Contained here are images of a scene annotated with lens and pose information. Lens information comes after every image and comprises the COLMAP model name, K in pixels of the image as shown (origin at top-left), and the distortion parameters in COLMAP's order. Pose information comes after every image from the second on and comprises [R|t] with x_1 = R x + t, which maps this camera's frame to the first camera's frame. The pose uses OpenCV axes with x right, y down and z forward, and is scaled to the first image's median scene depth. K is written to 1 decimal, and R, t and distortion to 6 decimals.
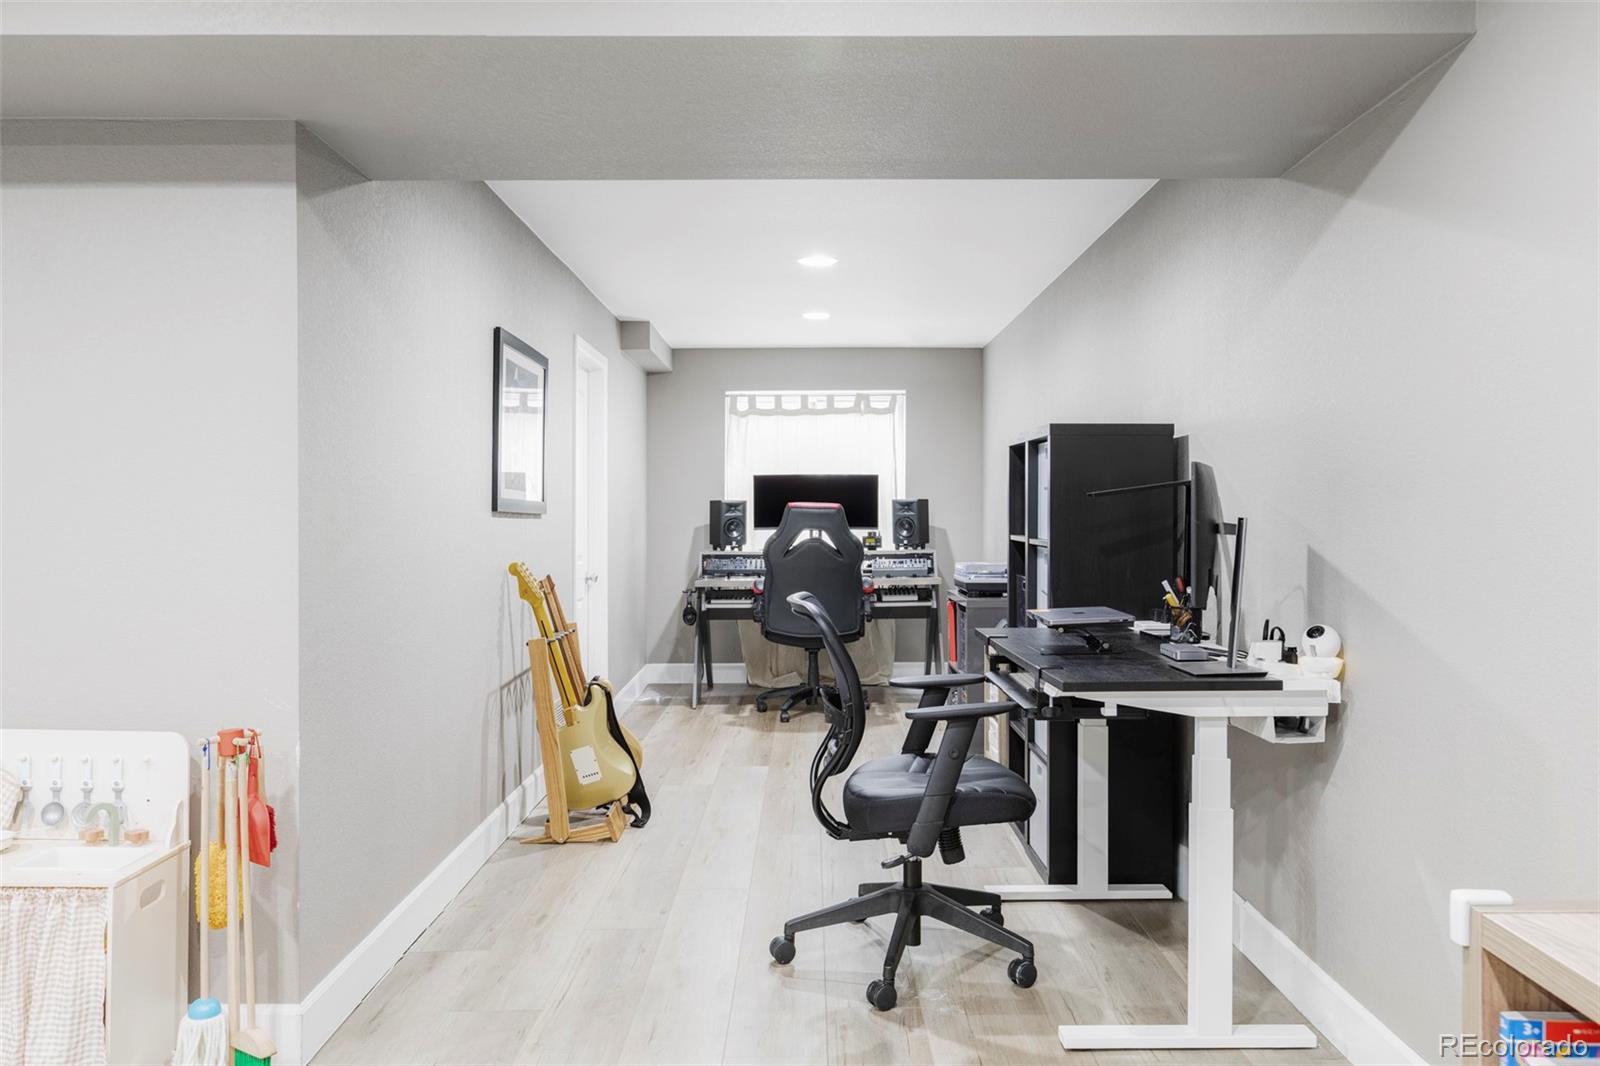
lens RADIAL K [[1211.2, 0, 804.4], [0, 1211.2, 525.8], [0, 0, 1]] dist [0.009501, 0.006421]
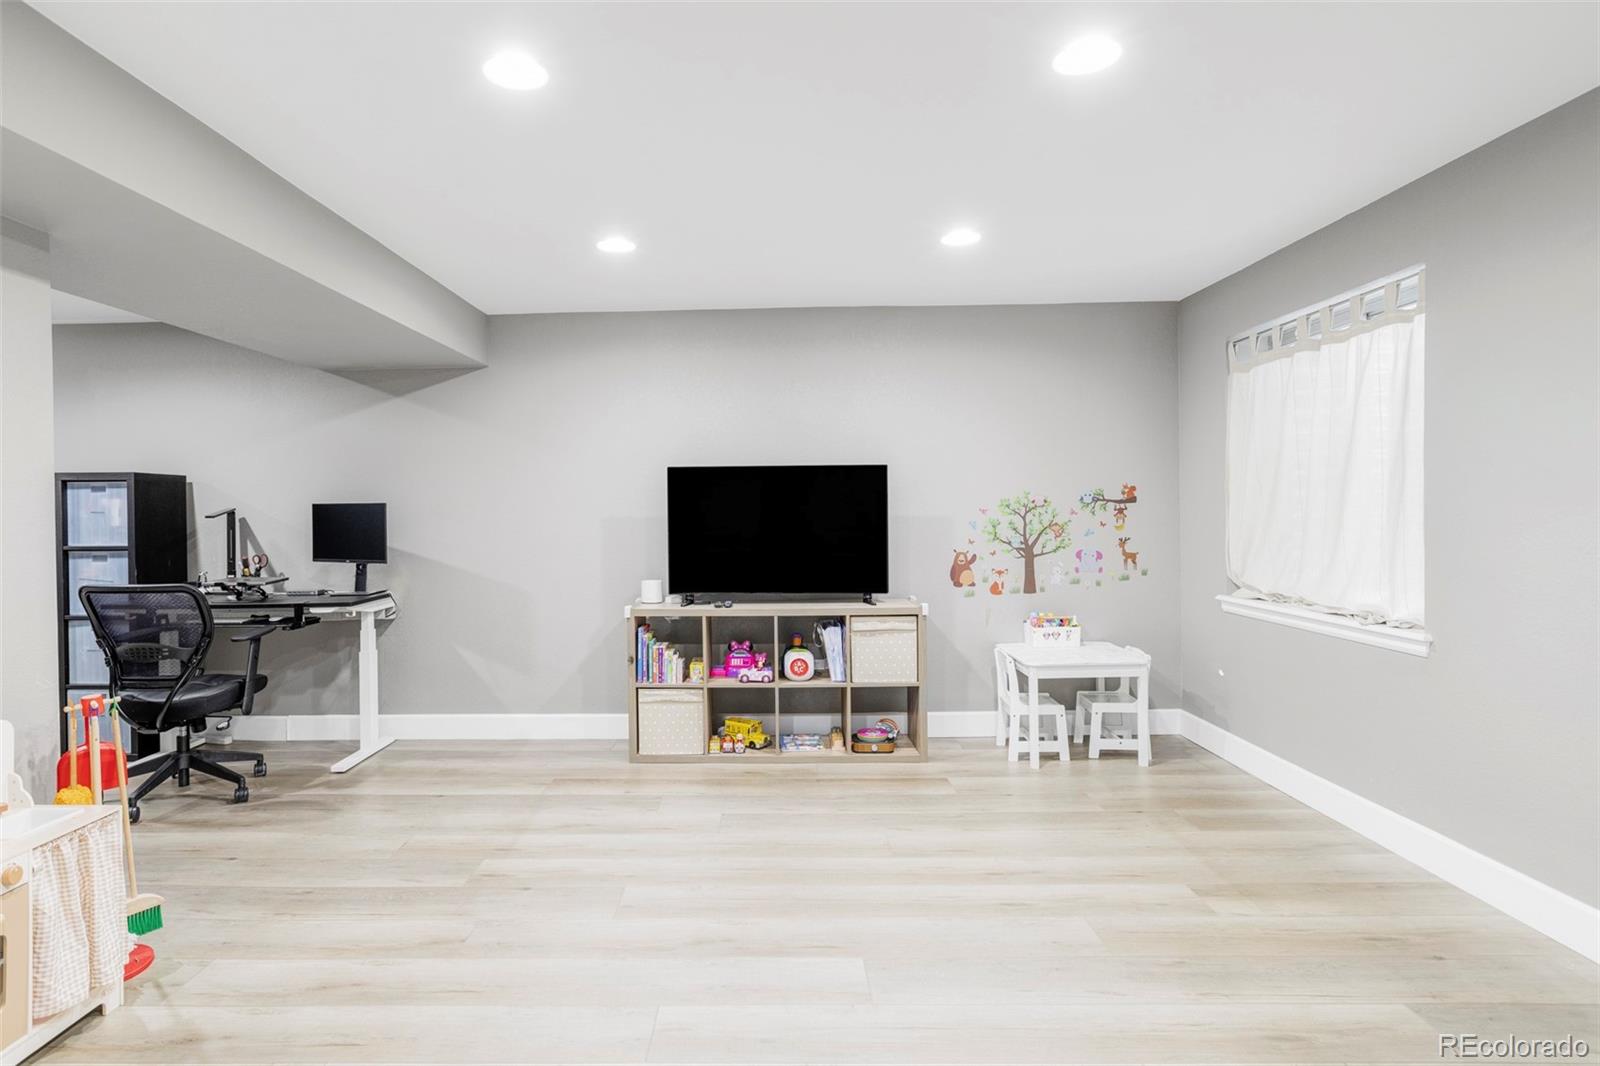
lens RADIAL K [[826.9, 0, 778.2], [0, 826.9, 526.5], [0, 0, 1]] dist [-0.021373, -0.000393]
pose [[0.009979, -0.017016, 0.999805, -0.747472], [0.020634, 0.999646, 0.016807, -0.011331], [-0.999737, 0.020462, 0.010327, 0.116759]]
